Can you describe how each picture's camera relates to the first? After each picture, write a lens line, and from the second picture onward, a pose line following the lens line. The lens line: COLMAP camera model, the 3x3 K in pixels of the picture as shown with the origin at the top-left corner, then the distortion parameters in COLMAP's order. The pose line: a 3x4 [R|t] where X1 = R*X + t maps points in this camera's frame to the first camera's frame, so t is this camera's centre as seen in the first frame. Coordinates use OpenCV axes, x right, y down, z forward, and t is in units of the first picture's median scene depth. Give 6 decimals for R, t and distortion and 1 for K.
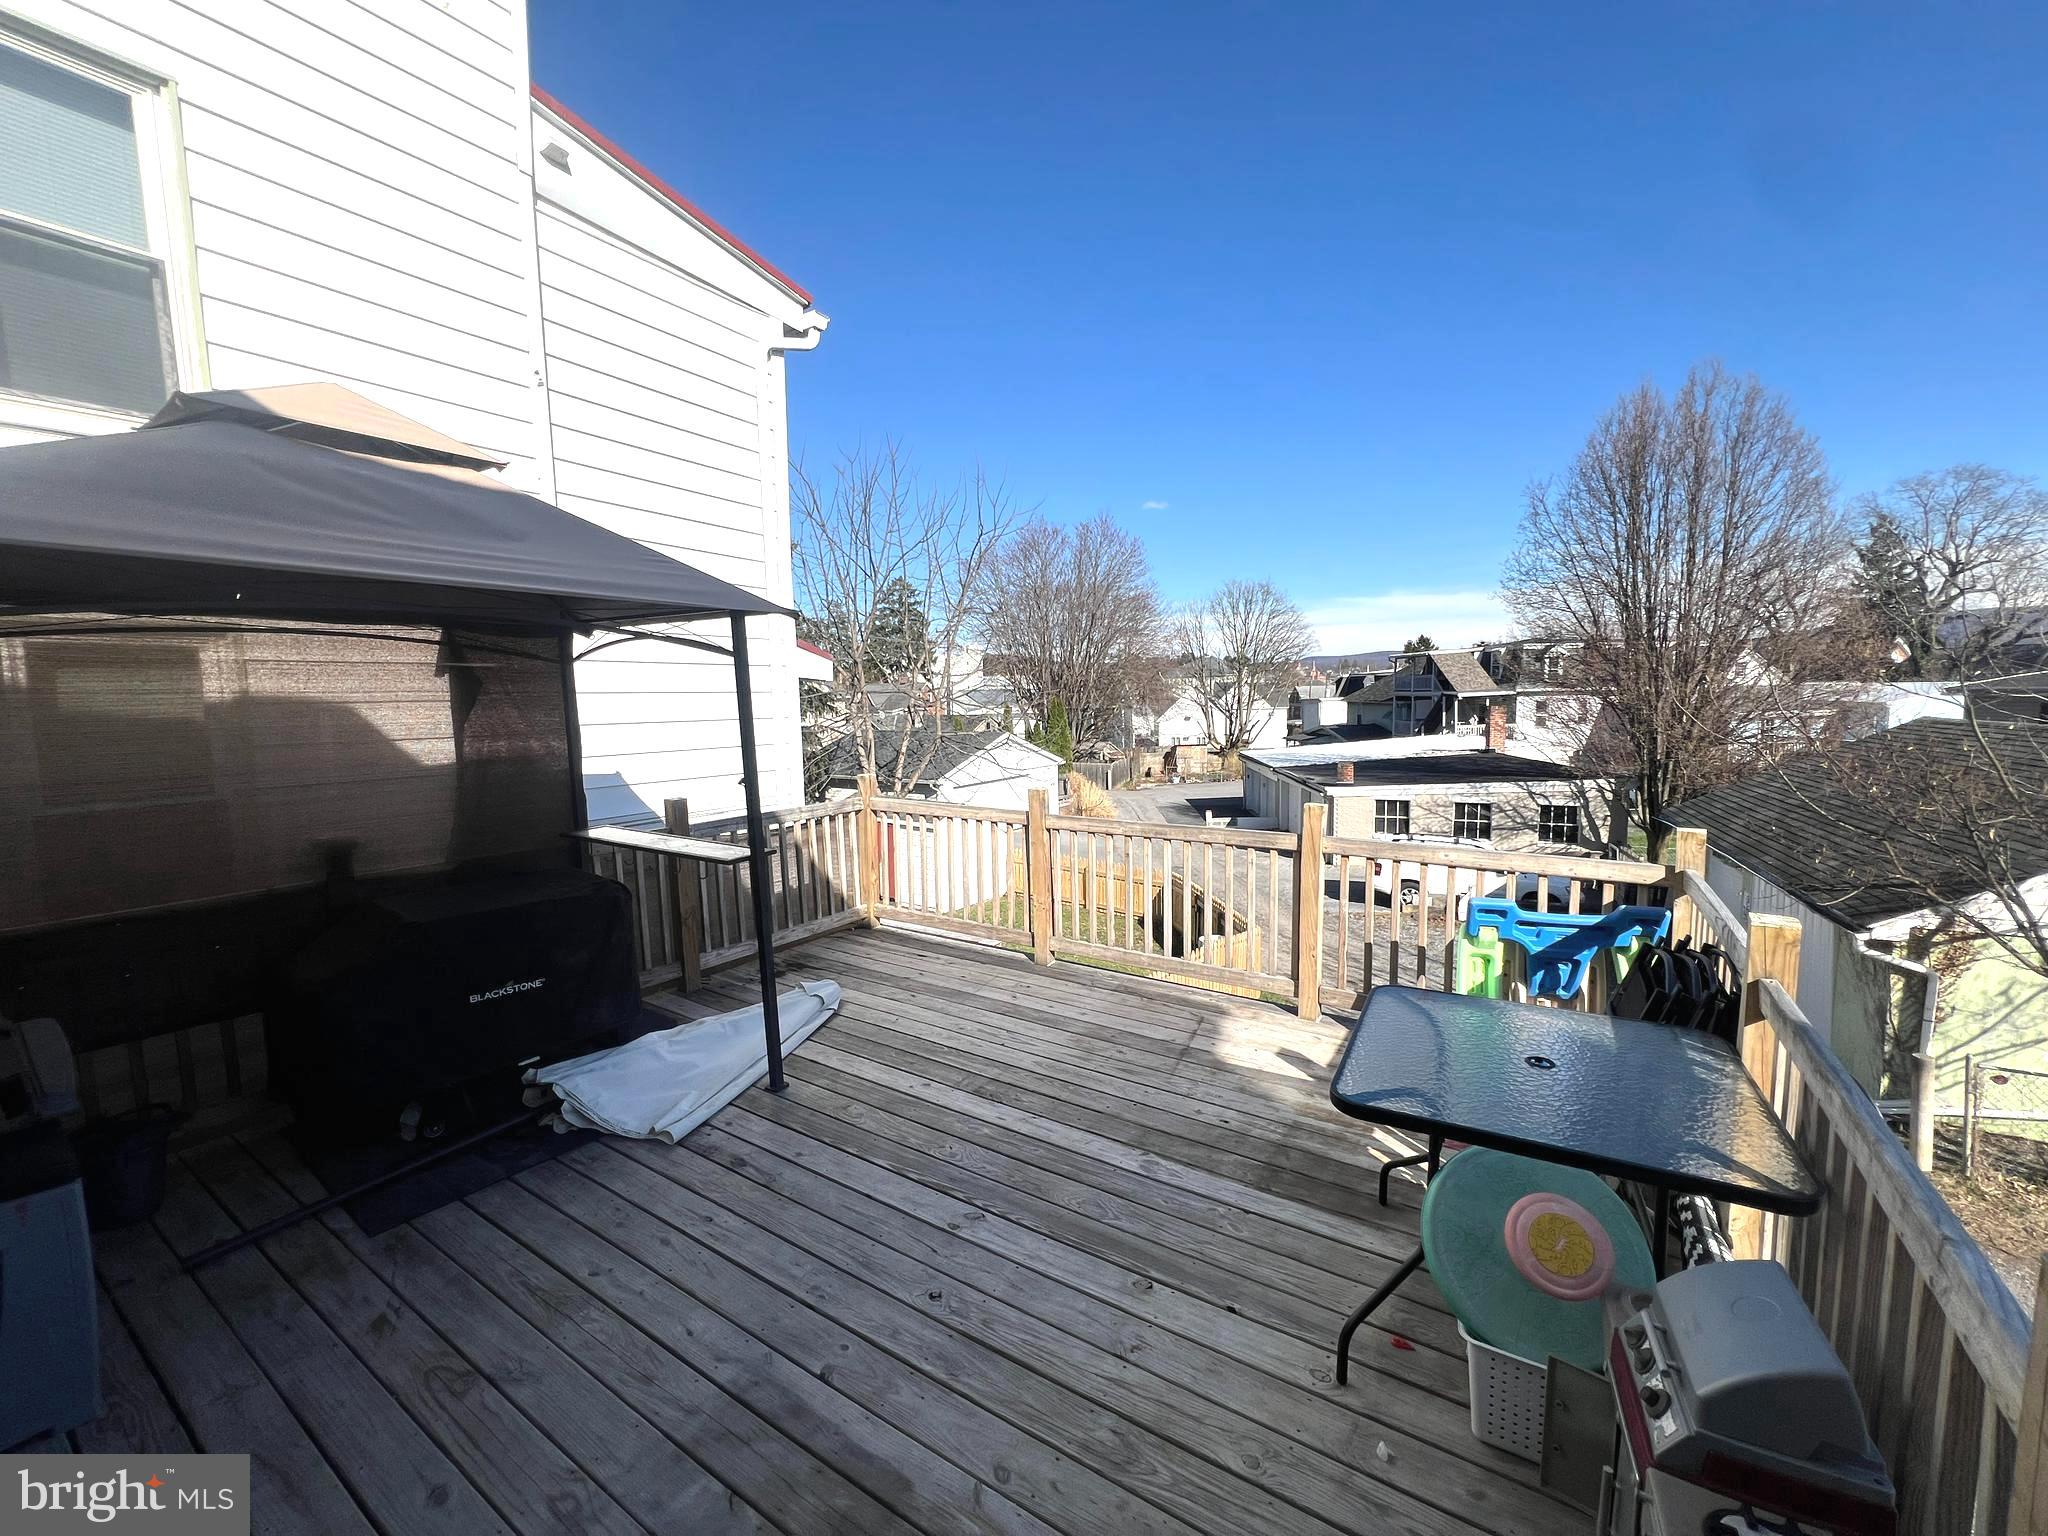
lens RADIAL K [[821.0, 0, 1028.7], [0, 821.0, 777.1], [0, 0, 1]] dist [-0.001390, -0.000250]
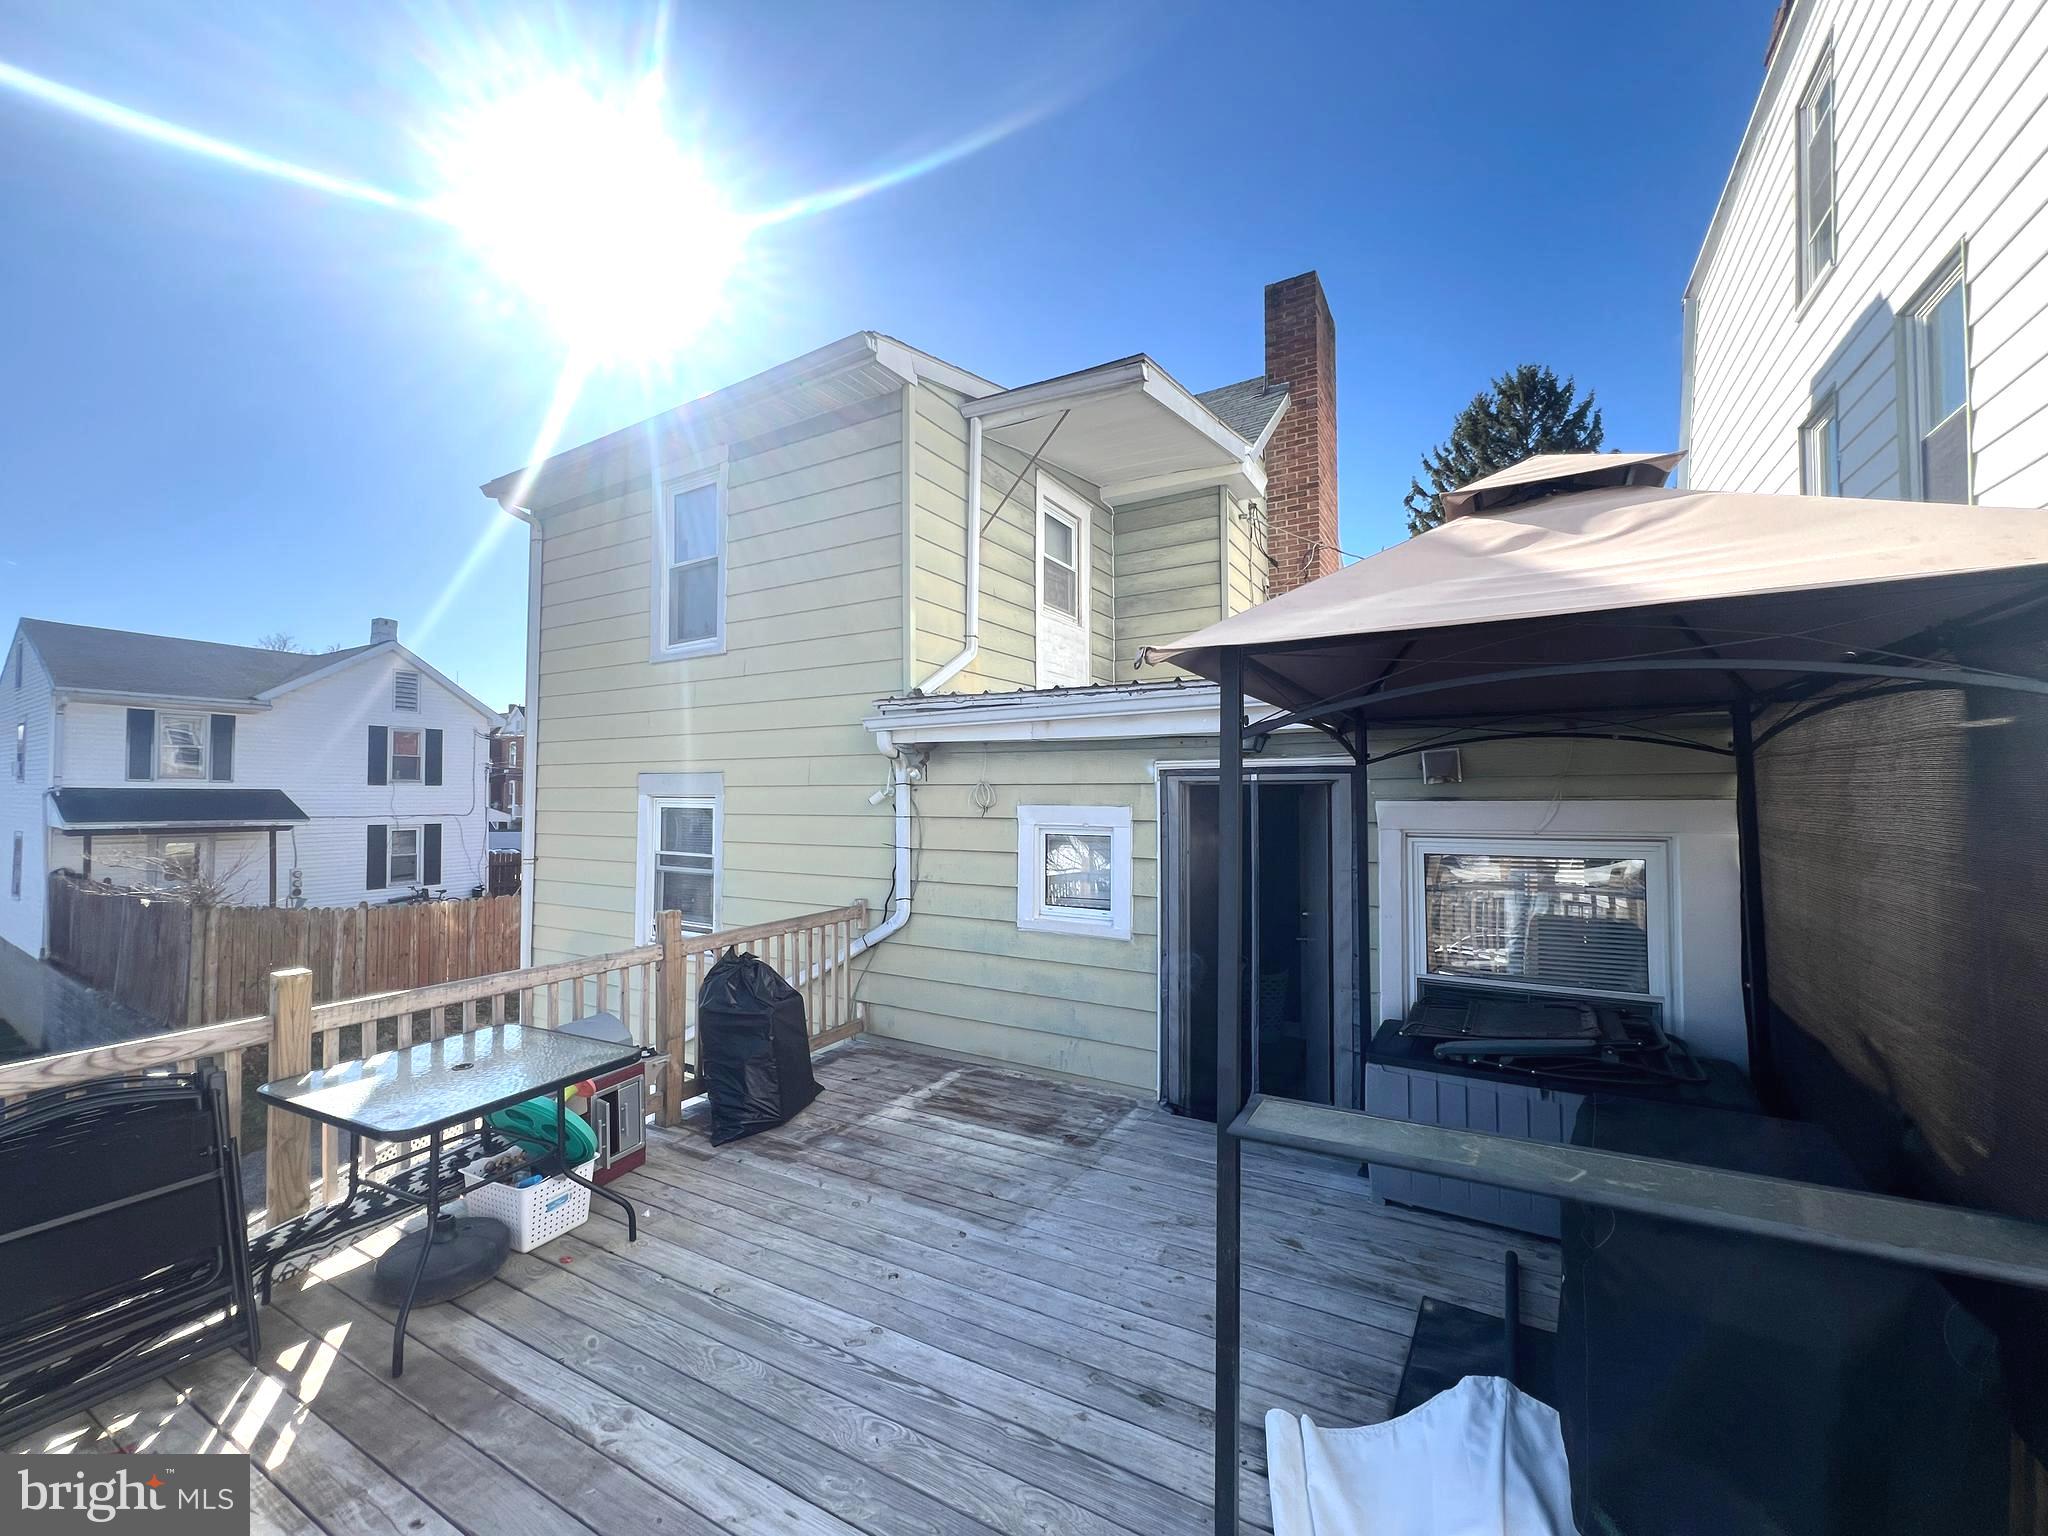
lens RADIAL K [[821.0, 0, 1024.5], [0, 821.0, 773.5], [0, 0, 1]] dist [-0.001390, -0.000250]
pose [[-0.997649, 0.015101, -0.066840, -0.030184], [0.009915, 0.996963, 0.077243, -0.029798], [0.067804, 0.076399, -0.994769, 0.275266]]
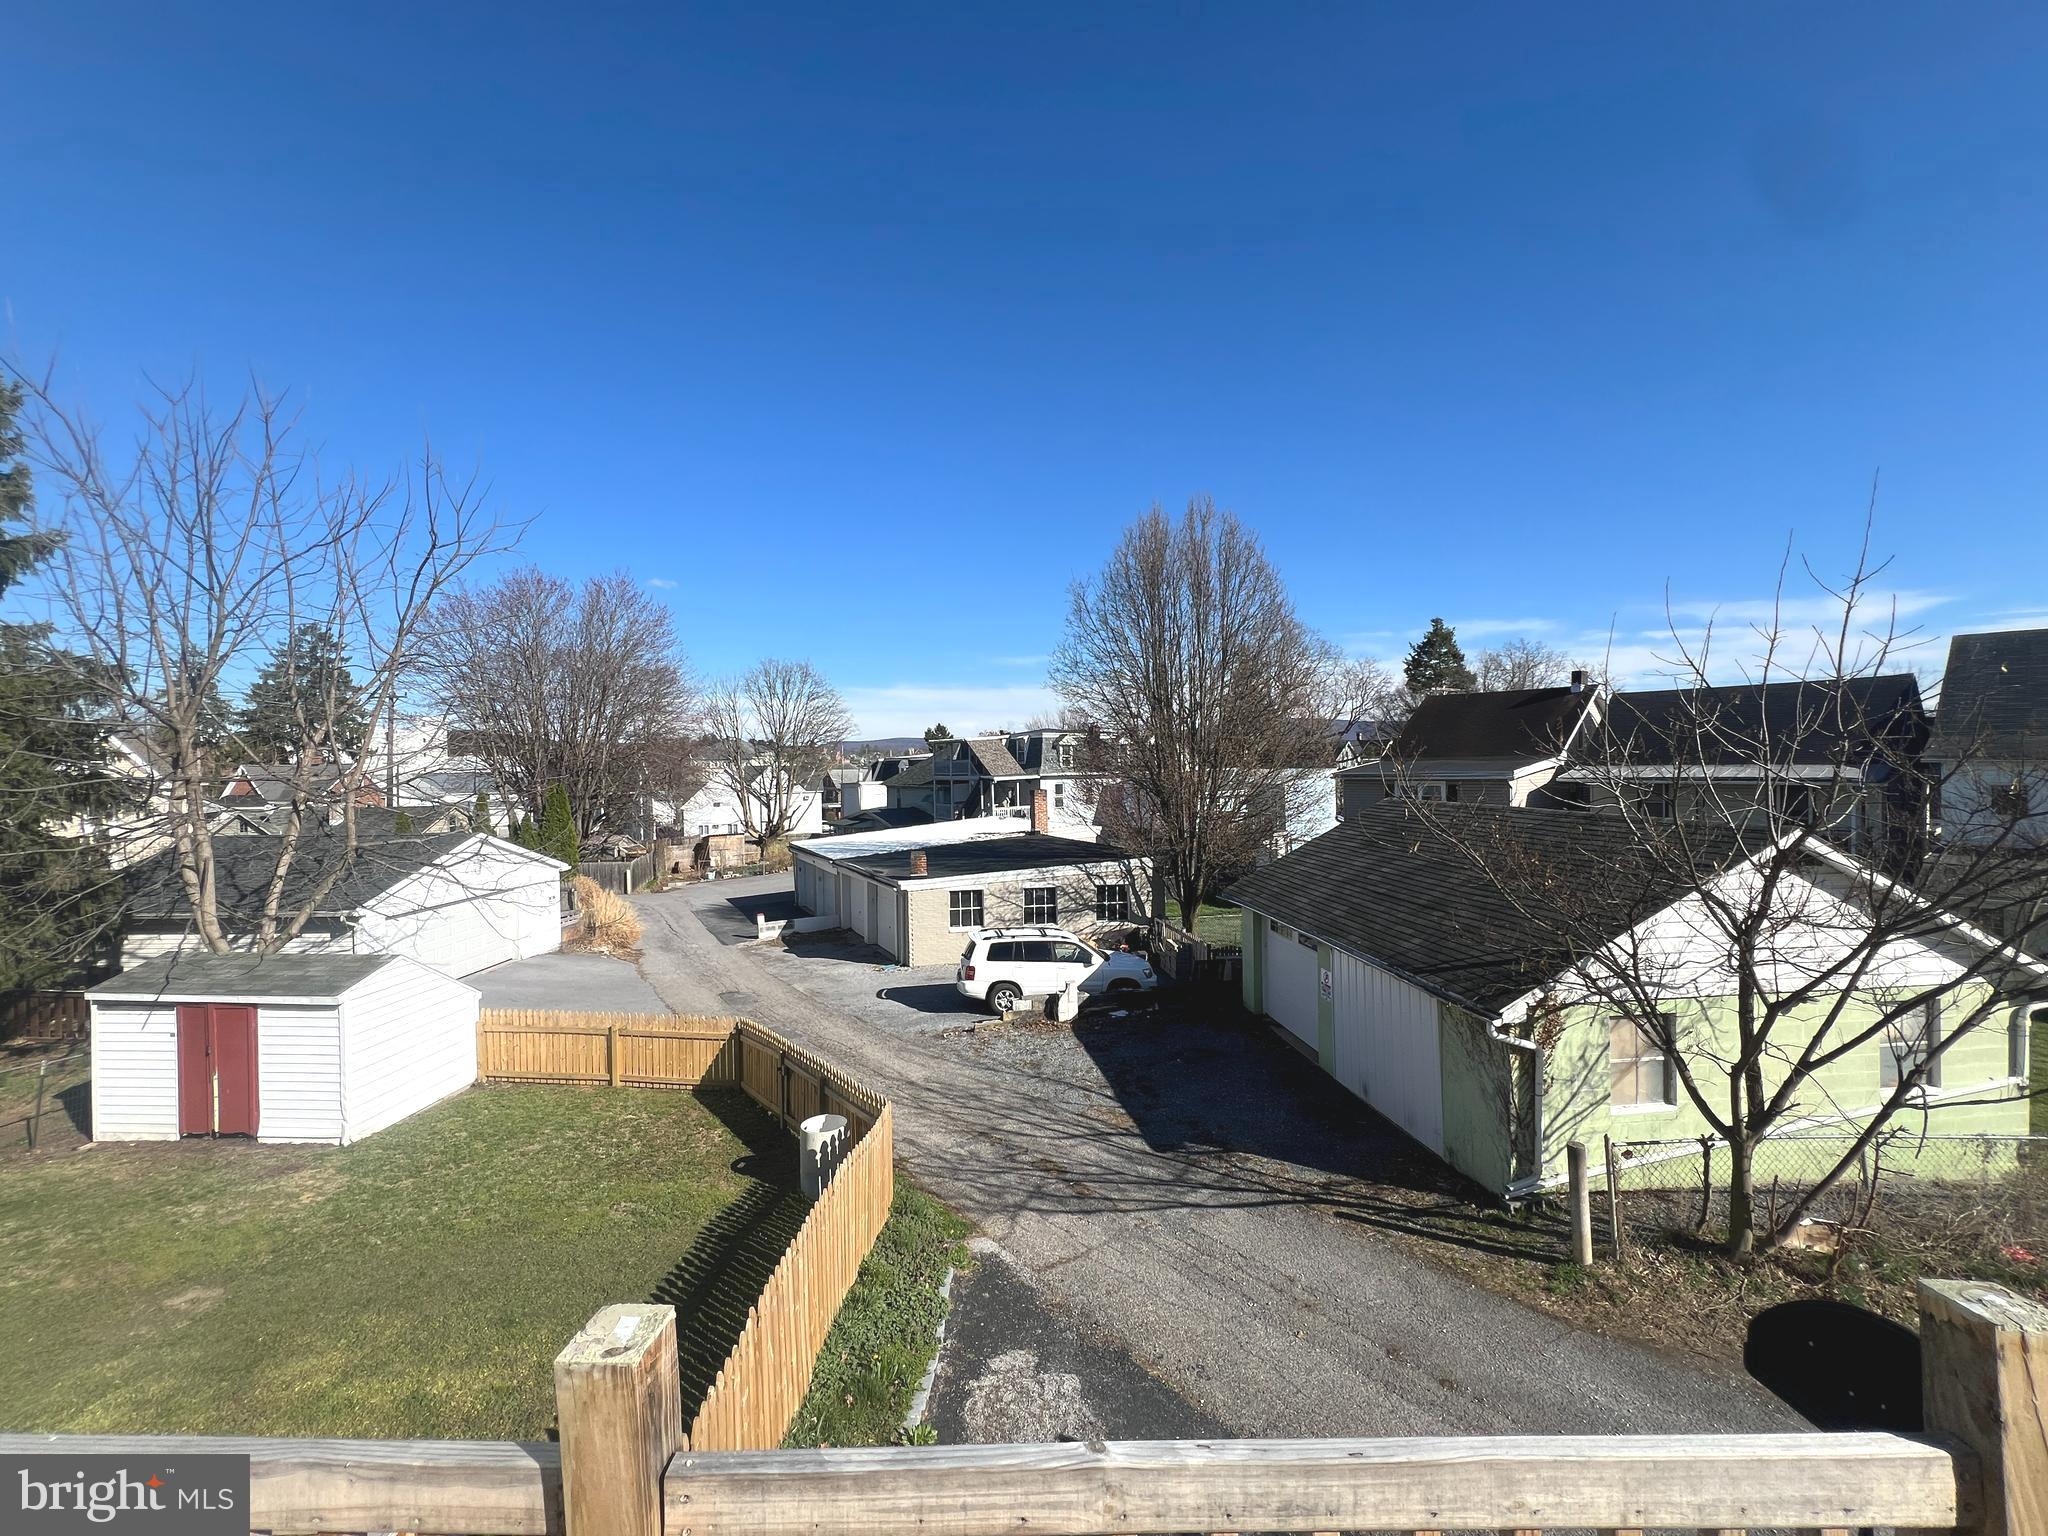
lens RADIAL K [[821.0, 0, 1030.0], [0, 821.0, 766.0], [0, 0, 1]] dist [-0.001390, -0.000250]
pose [[0.846670, 0.005366, 0.532092, -0.000547], [0.055736, 0.993554, -0.098707, -0.011207], [-0.529192, 0.113229, 0.840913, 0.094416]]
